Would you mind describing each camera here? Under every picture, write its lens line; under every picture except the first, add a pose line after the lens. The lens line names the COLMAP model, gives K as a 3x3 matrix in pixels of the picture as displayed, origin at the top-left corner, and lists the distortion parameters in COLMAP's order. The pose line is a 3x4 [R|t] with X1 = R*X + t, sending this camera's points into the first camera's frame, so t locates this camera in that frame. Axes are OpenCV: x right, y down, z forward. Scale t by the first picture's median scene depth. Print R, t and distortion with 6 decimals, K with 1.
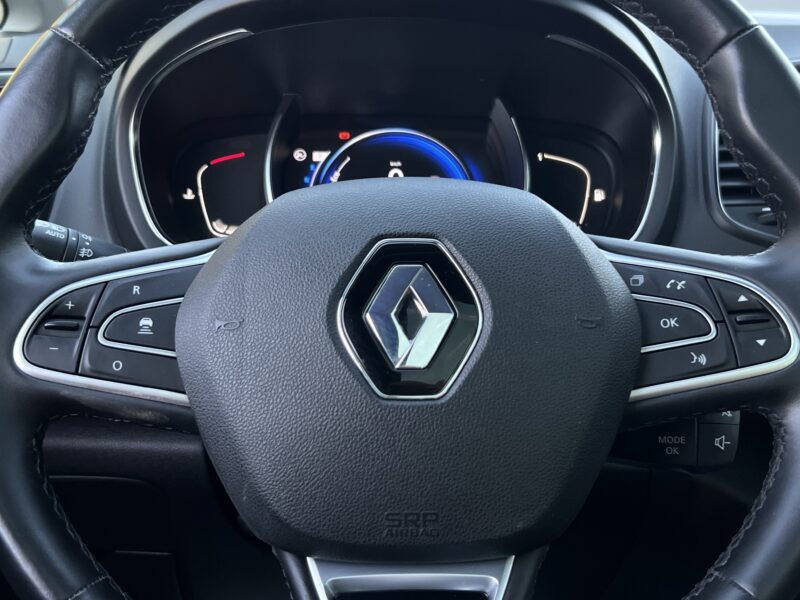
lens RADIAL K [[925.4, 0, 402.9], [0, 925.4, 301.0], [0, 0, 1]] dist [0.001846, -0.004558]
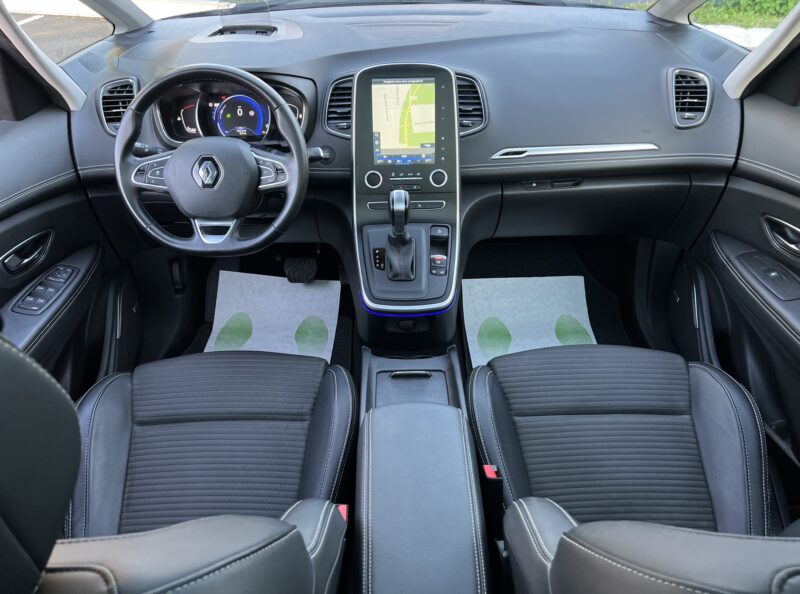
lens RADIAL K [[599.0, 0, 400.0], [0, 599.0, 297.0], [0, 0, 1]] dist [-0.011087, -0.006610]
pose [[0.999899, 0.005314, -0.013201, 1.041013], [-0.000221, 0.933358, 0.358946, -0.491515], [0.014229, -0.358907, 0.933265, -2.147545]]
